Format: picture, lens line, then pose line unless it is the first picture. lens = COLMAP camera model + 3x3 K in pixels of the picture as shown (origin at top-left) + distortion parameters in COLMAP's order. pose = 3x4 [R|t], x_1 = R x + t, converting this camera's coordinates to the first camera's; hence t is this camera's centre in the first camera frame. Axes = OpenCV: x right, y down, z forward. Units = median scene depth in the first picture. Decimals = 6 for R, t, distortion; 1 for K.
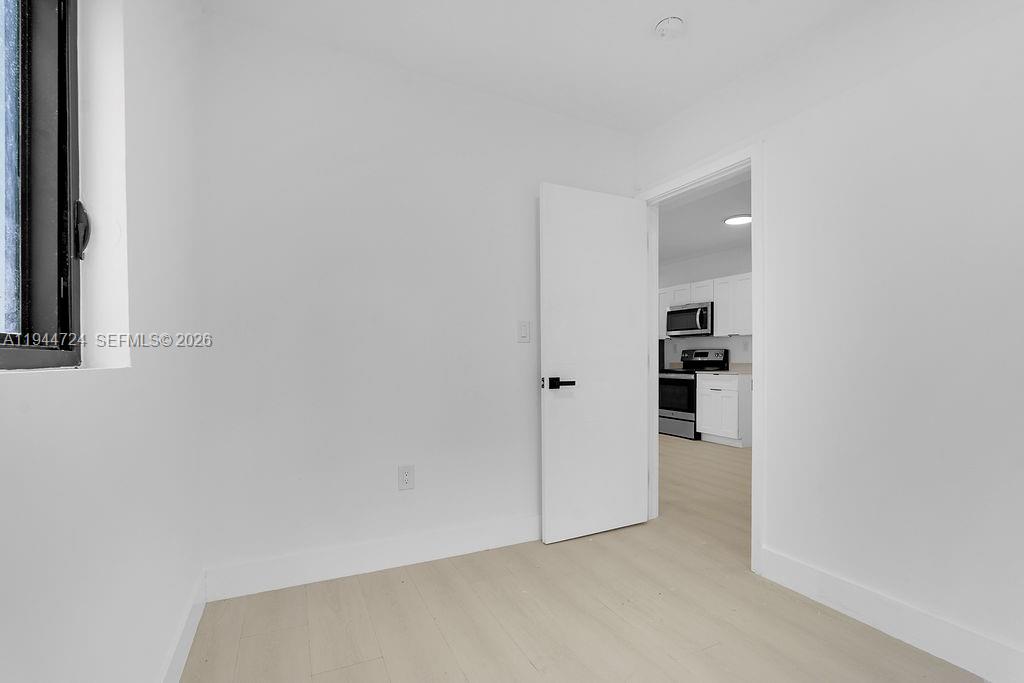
lens RADIAL K [[468.5, 0, 509.0], [0, 468.5, 358.3], [0, 0, 1]] dist [0.000049, -0.000016]
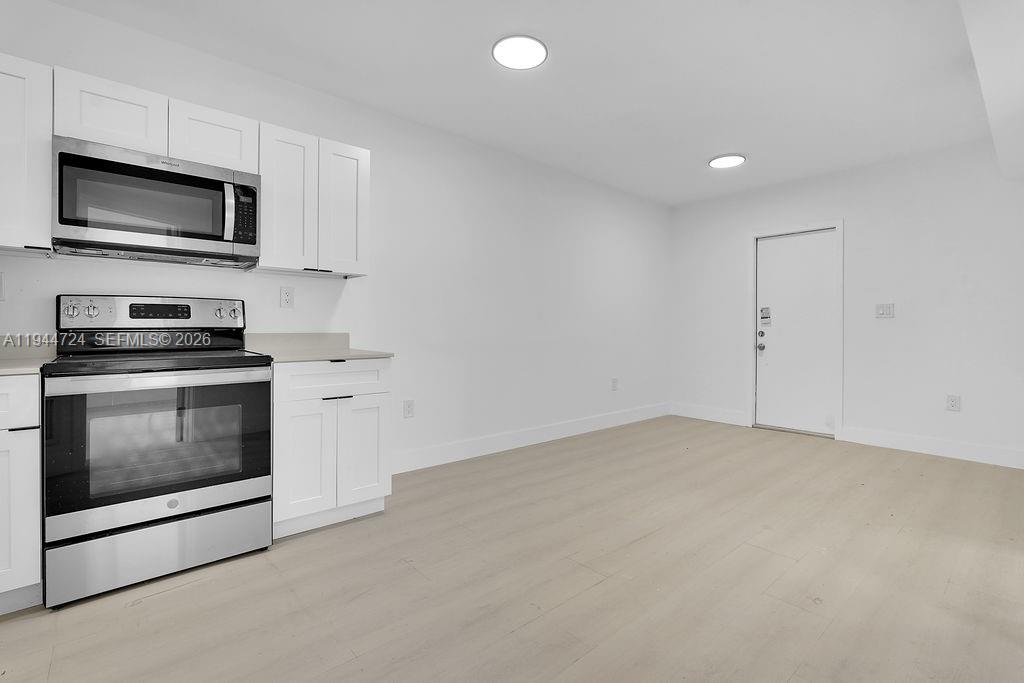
lens RADIAL K [[472.4, 0, 512.5], [0, 472.4, 327.1], [0, 0, 1]] dist [-0.002635, -0.000318]
pose [[-0.267115, 0.001041, 0.963664, -0.003904], [-0.002129, 0.999996, -0.001670, 0.004308], [-0.963662, -0.002497, -0.267111, 0.894231]]
